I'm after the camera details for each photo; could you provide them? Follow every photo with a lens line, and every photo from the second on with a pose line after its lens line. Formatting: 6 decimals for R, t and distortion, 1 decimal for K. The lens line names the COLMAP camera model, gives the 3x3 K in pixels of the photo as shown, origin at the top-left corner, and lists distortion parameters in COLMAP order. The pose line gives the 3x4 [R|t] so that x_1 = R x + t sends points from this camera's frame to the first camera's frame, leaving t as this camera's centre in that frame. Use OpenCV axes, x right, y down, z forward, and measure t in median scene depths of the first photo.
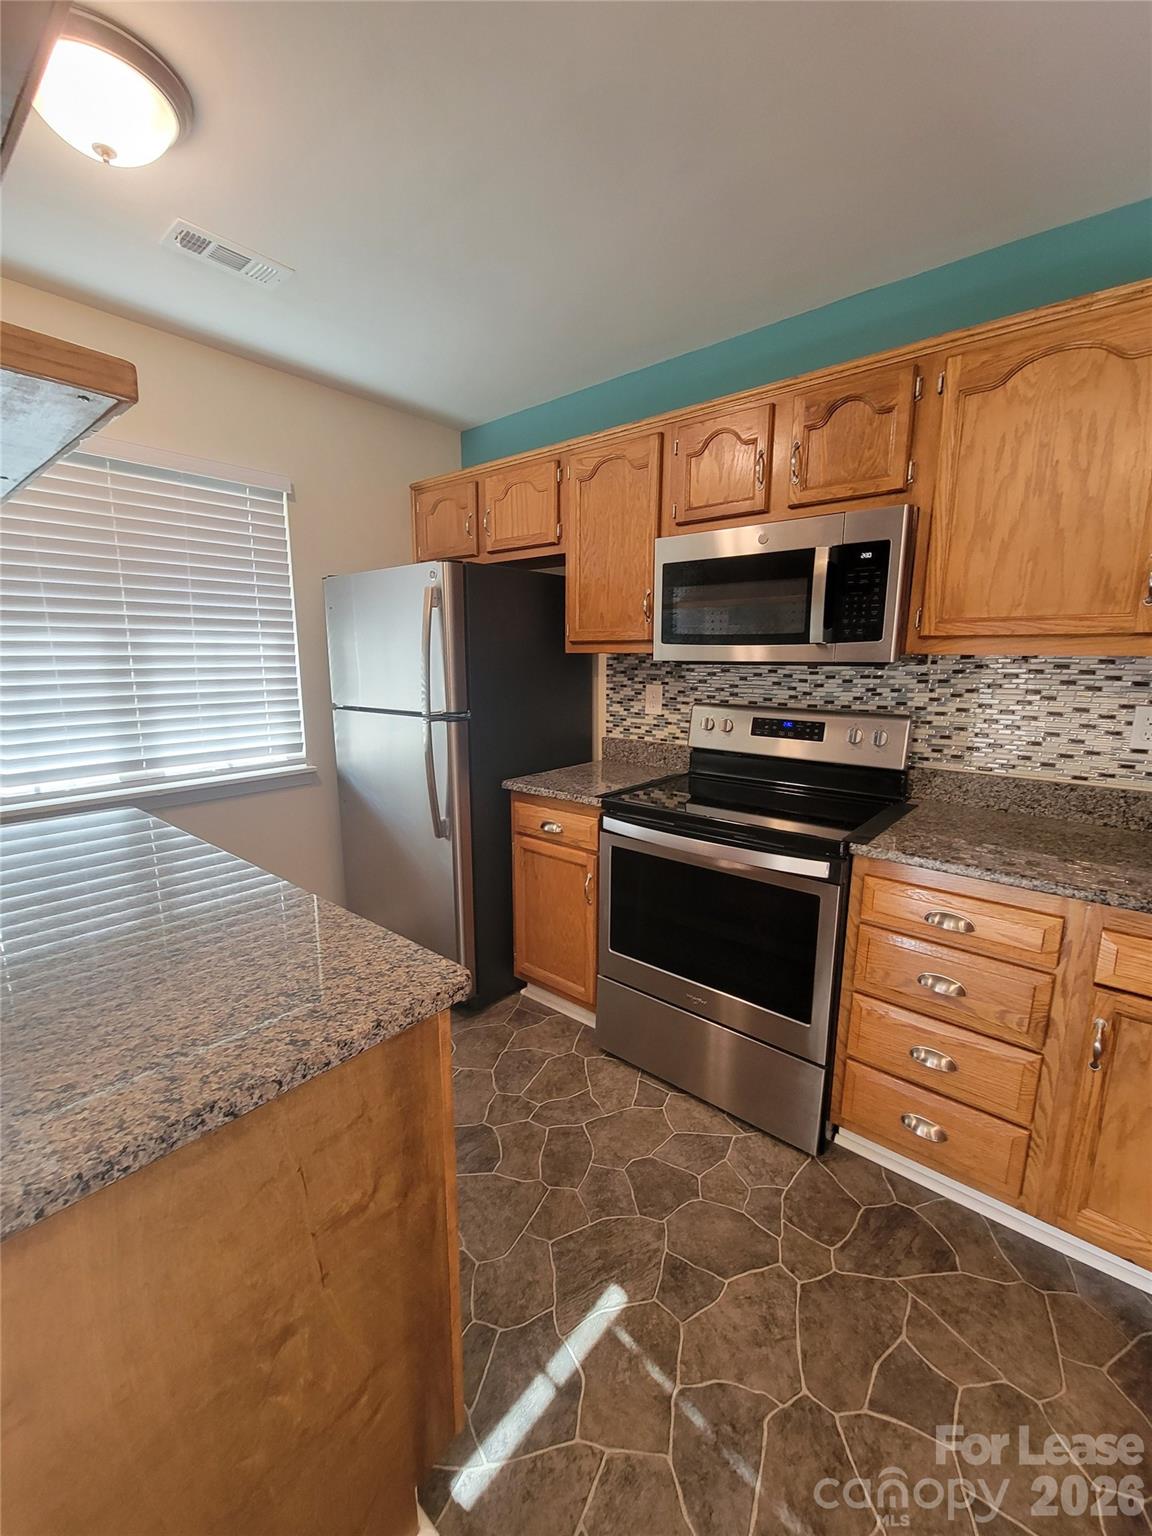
lens RADIAL K [[629.2, 0, 572.6], [0, 629.2, 767.1], [0, 0, 1]] dist [-0.001126, -0.001331]
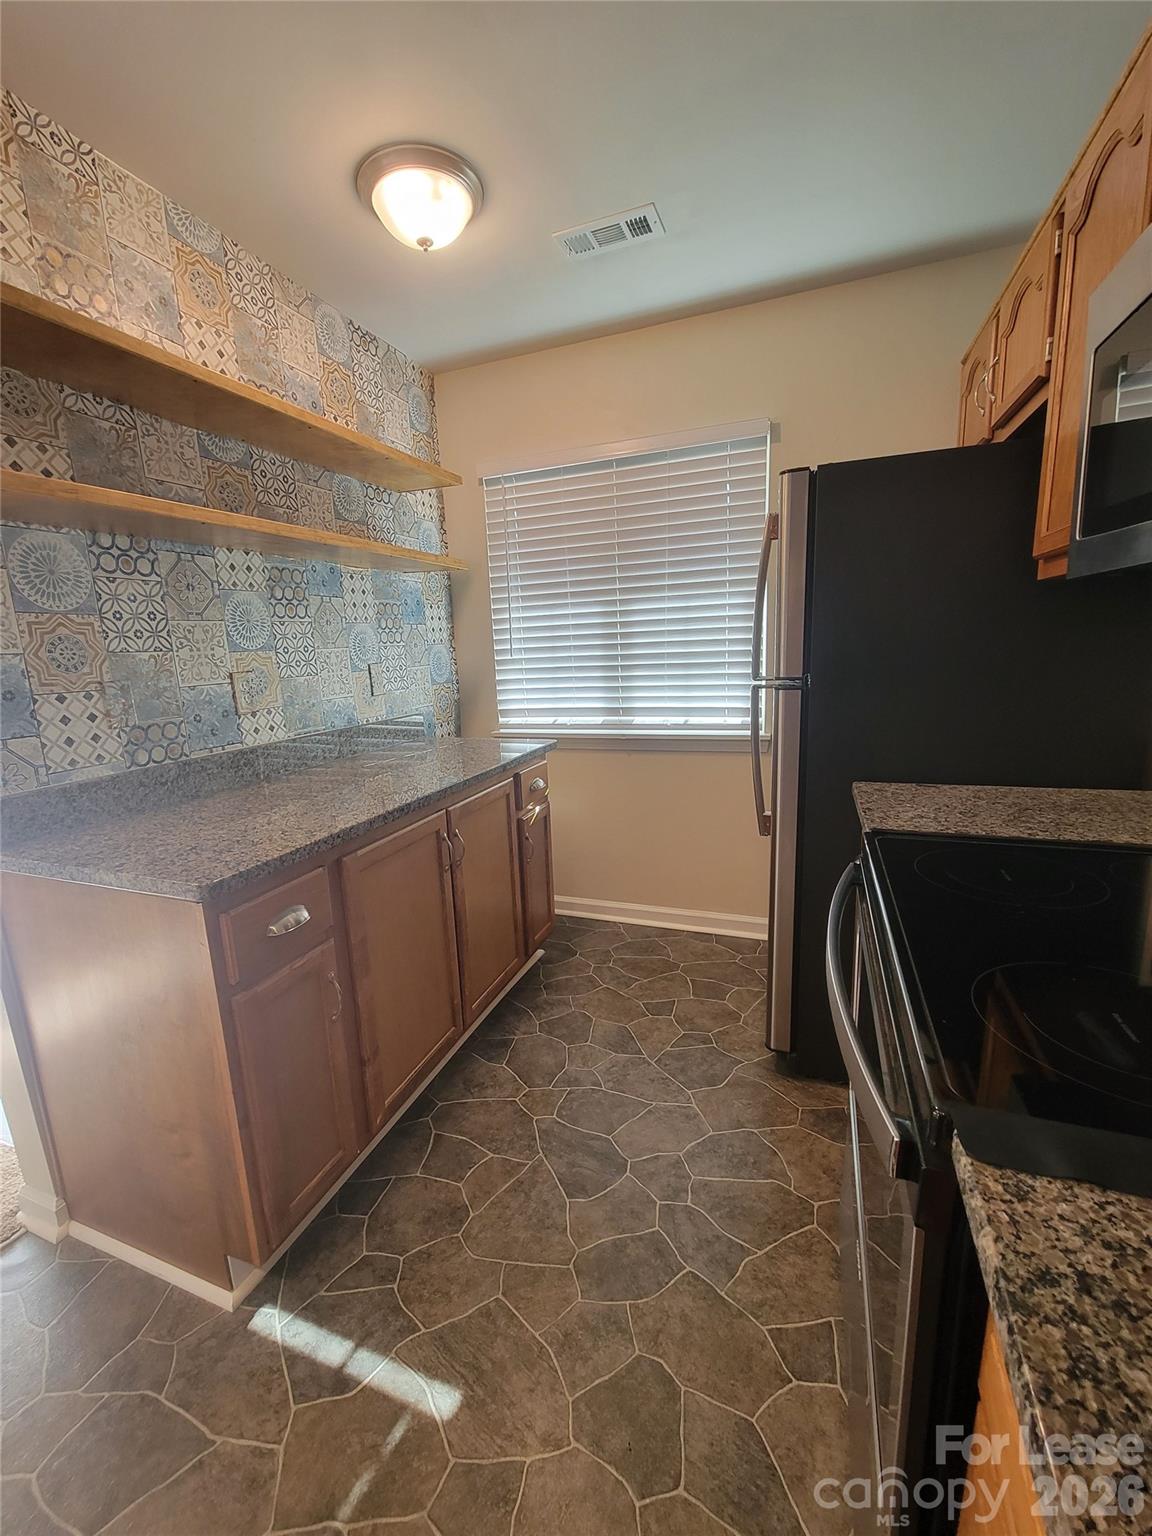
lens RADIAL K [[629.2, 0, 549.8], [0, 629.2, 766.8], [0, 0, 1]] dist [-0.001126, -0.001331]
pose [[0.322403, 0.166139, -0.931909, 0.465698], [-0.121601, 0.983590, 0.133283, -0.049707], [0.938760, 0.070351, 0.337315, 0.513351]]
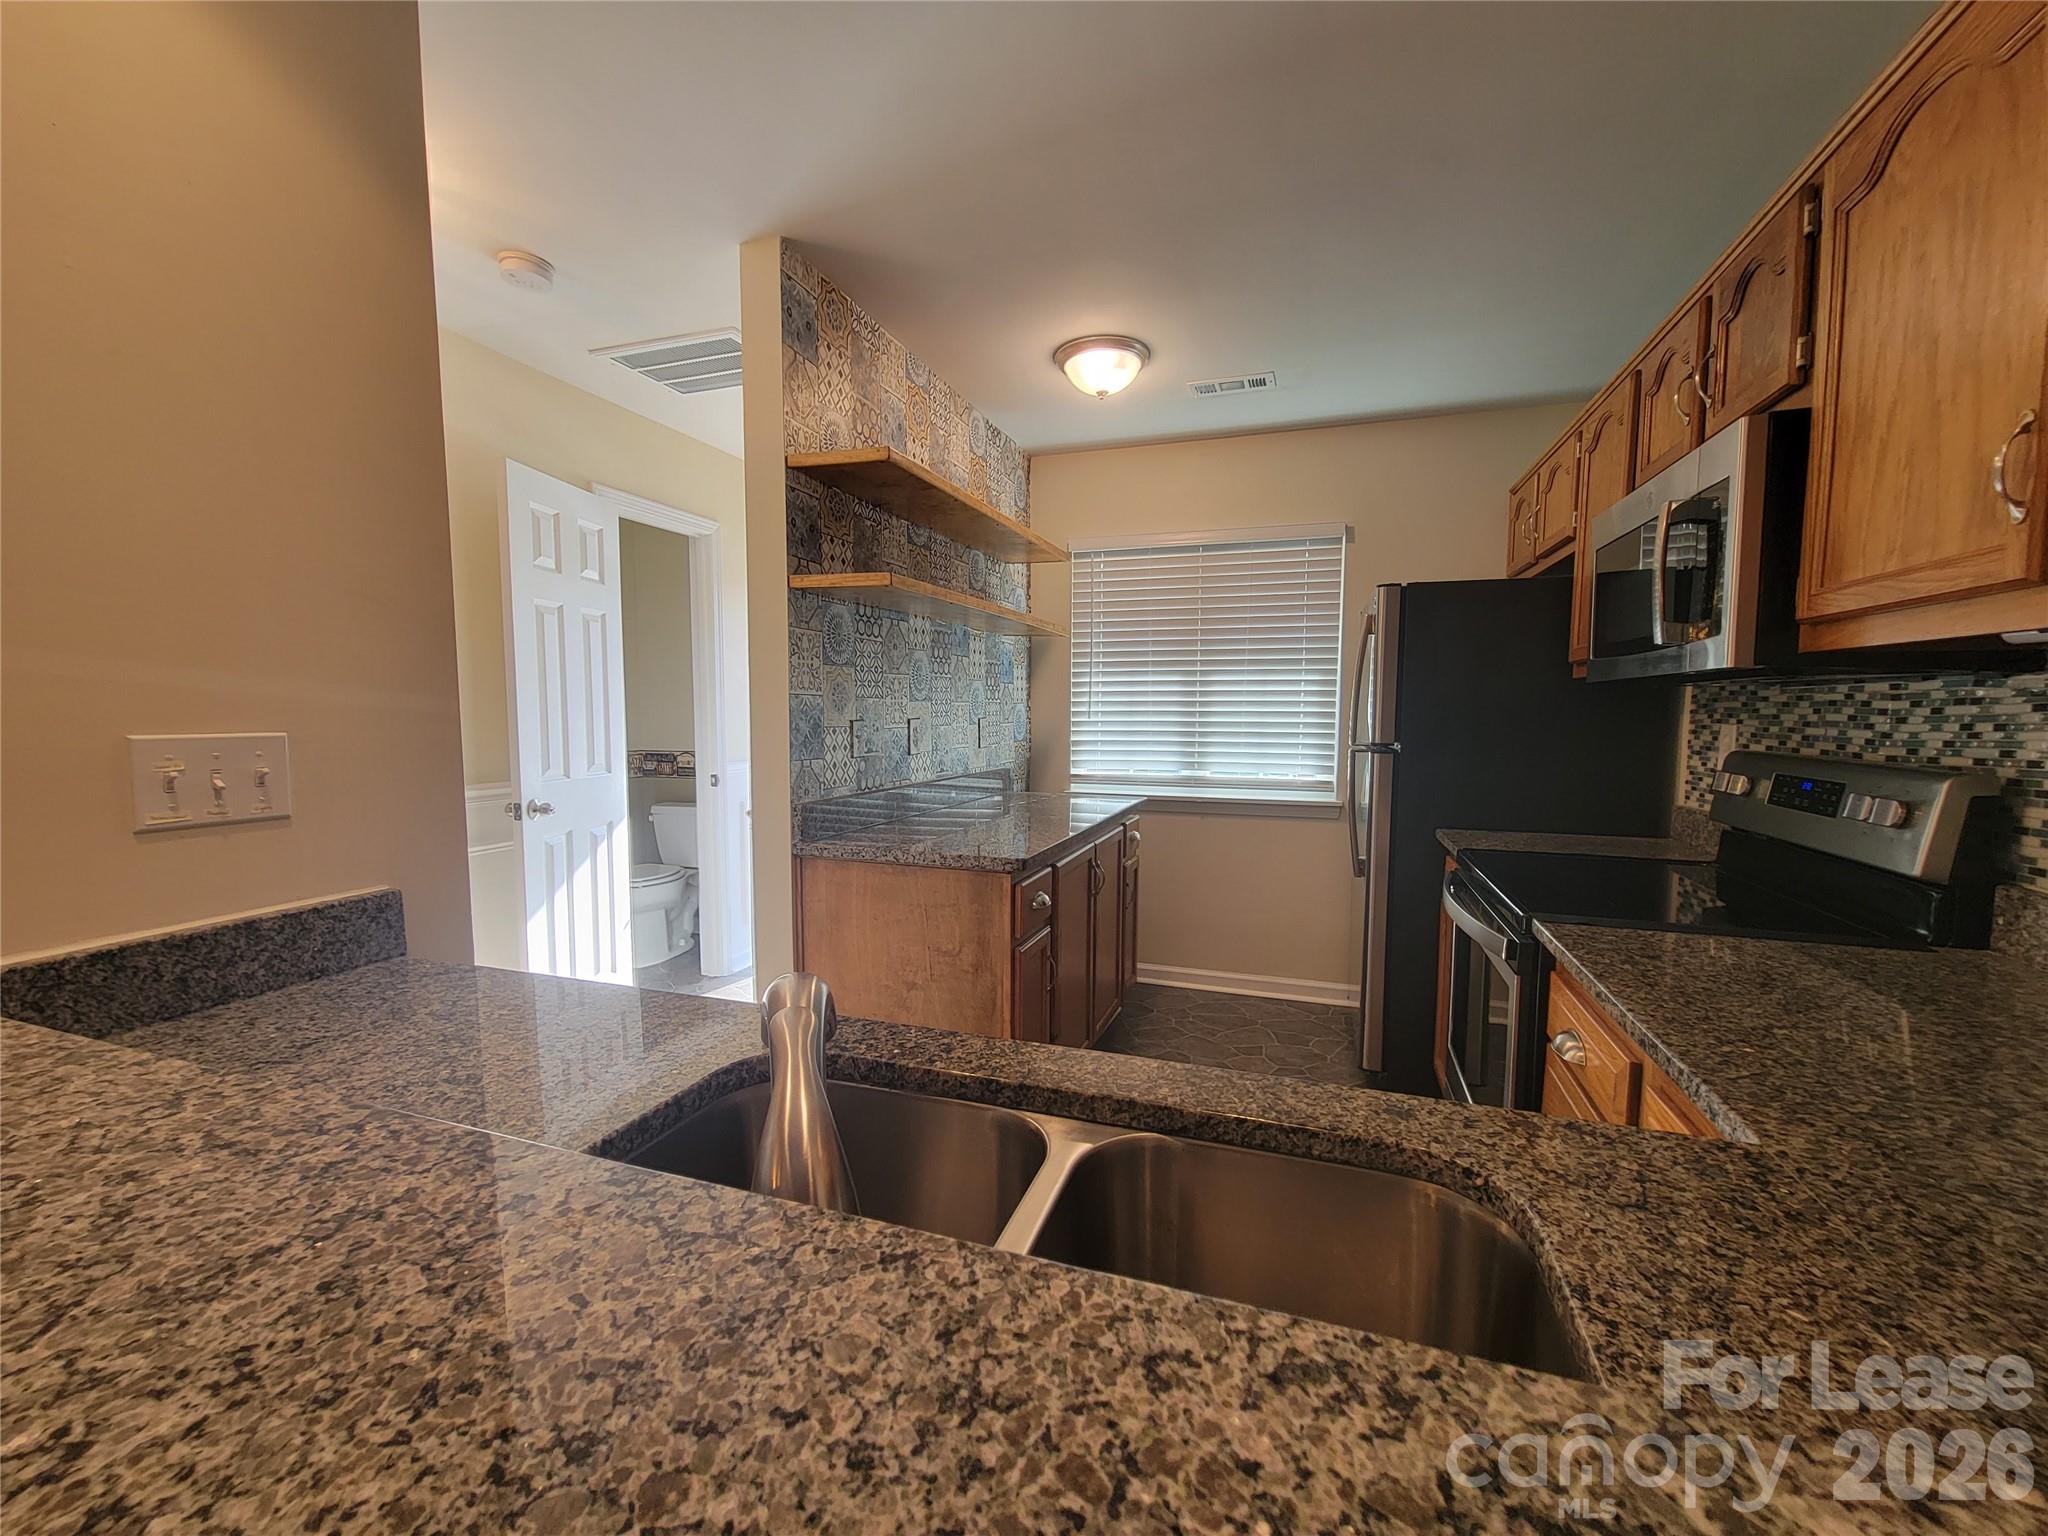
lens RADIAL K [[838.9, 0, 1017.0], [0, 838.9, 776.9], [0, 0, 1]] dist [-0.001126, -0.001331]
pose [[0.362115, 0.075986, -0.929031, 0.817577], [-0.167775, 0.985708, 0.015227, 0.034318], [0.916910, 0.150354, 0.369688, 0.057195]]
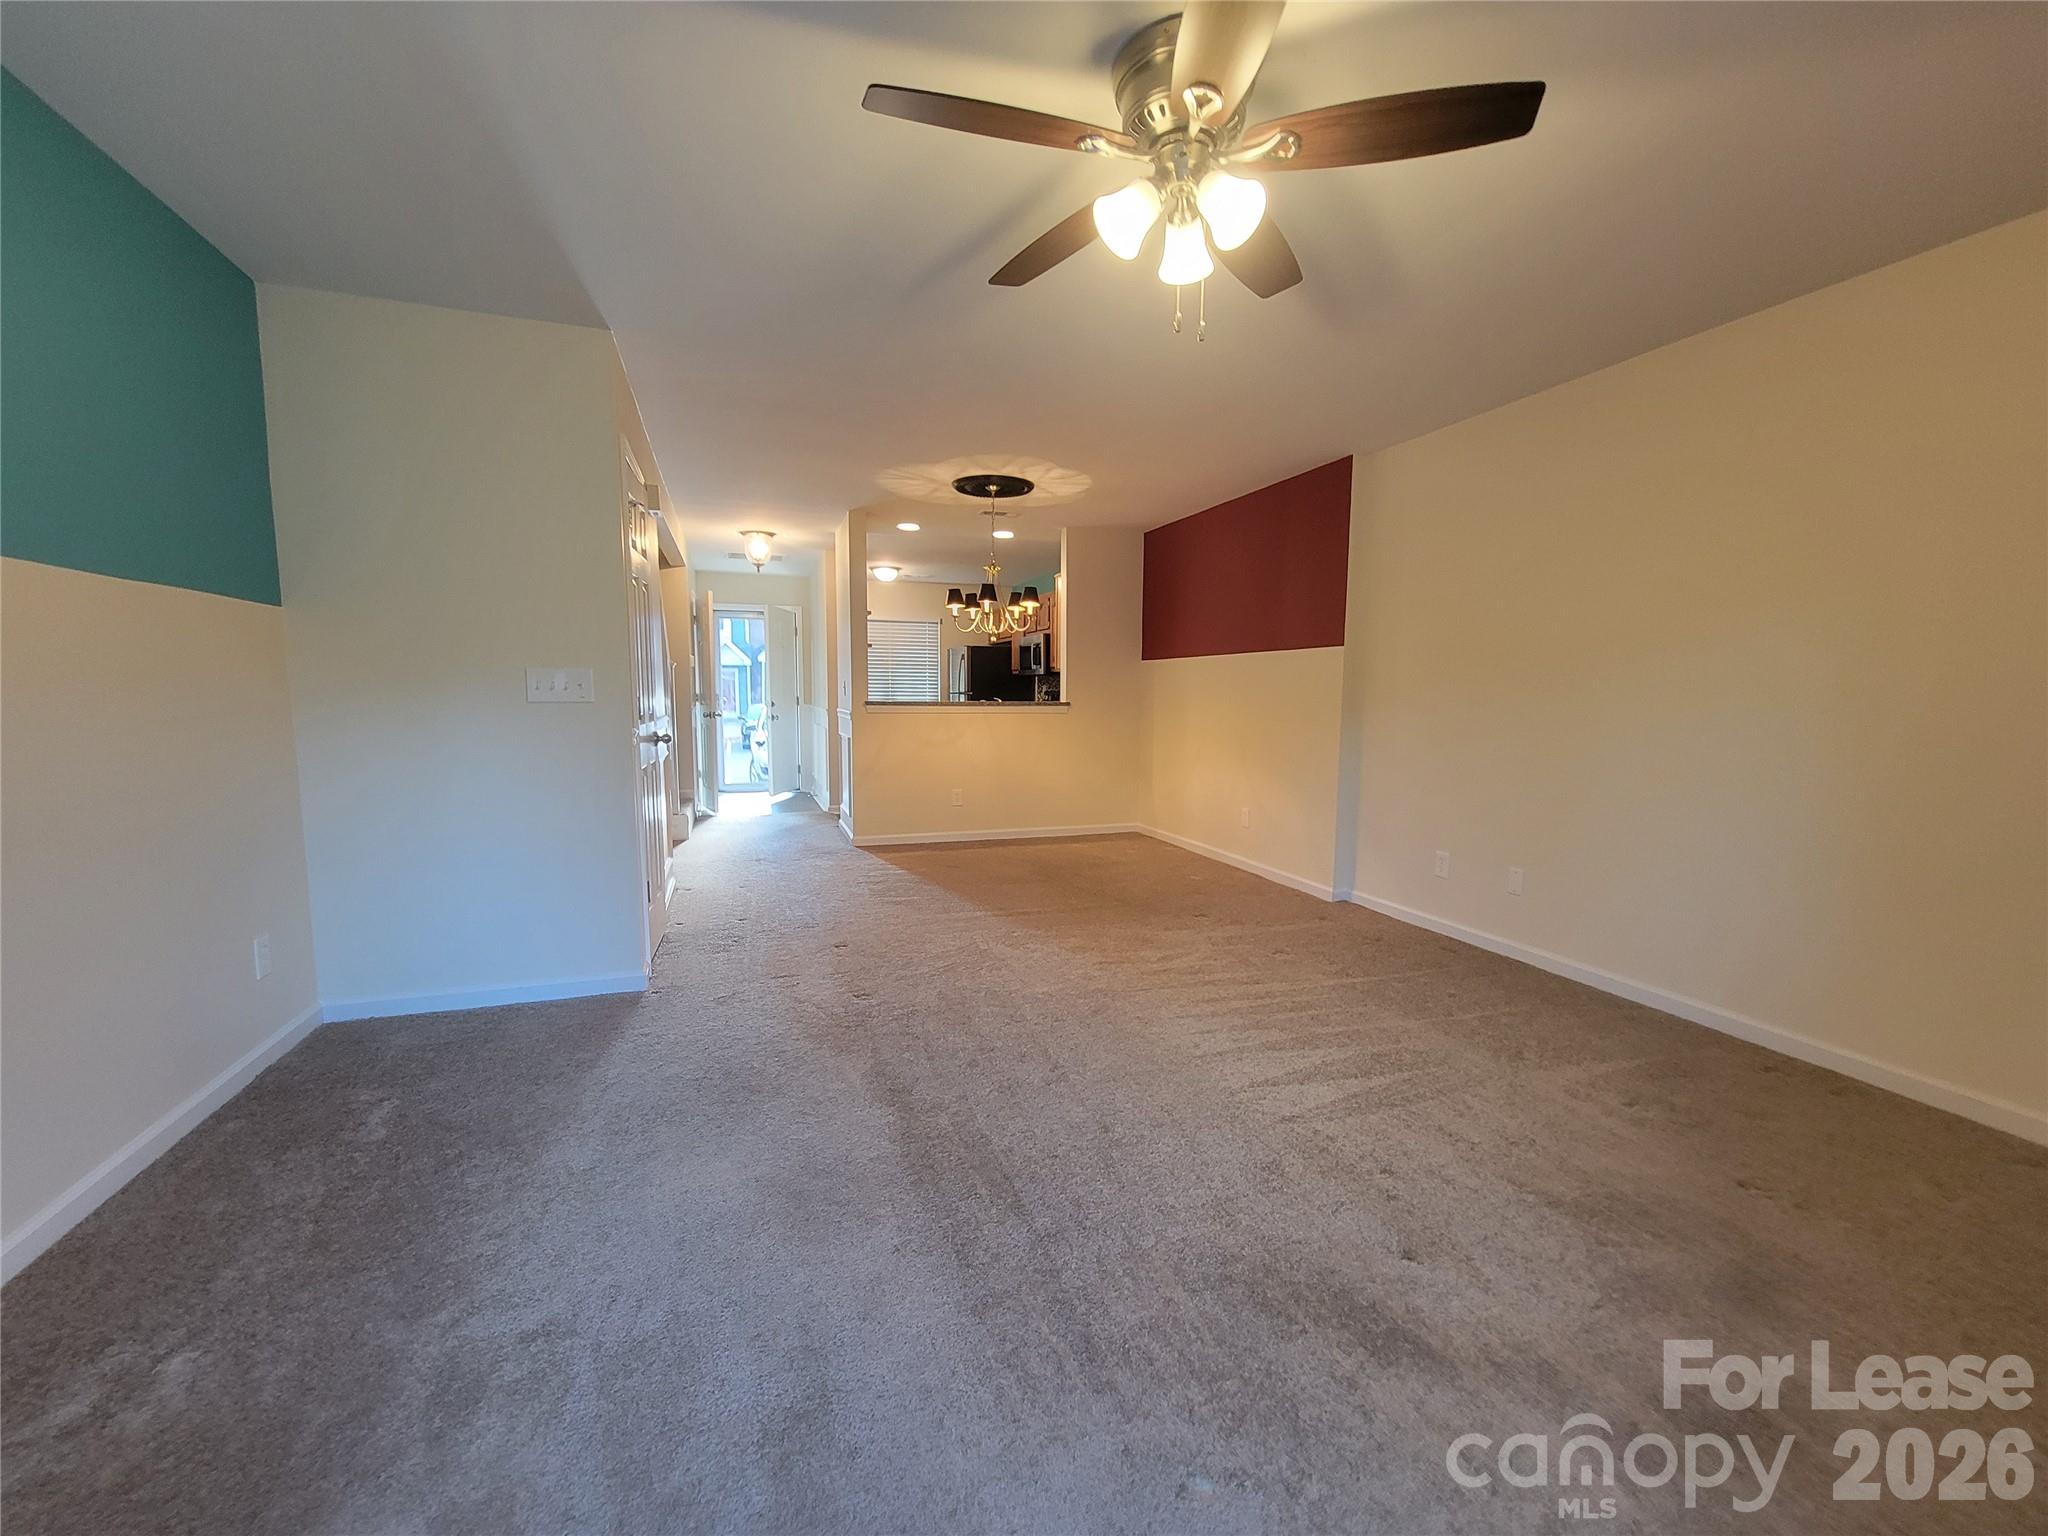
lens RADIAL K [[838.9, 0, 1026.5], [0, 838.9, 782.6], [0, 0, 1]] dist [-0.001126, -0.001331]
pose [[0.861022, 0.060184, -0.504994, 2.378177], [-0.096304, 0.994302, -0.045702, 0.565624], [0.499366, 0.087983, 0.861912, -2.623235]]
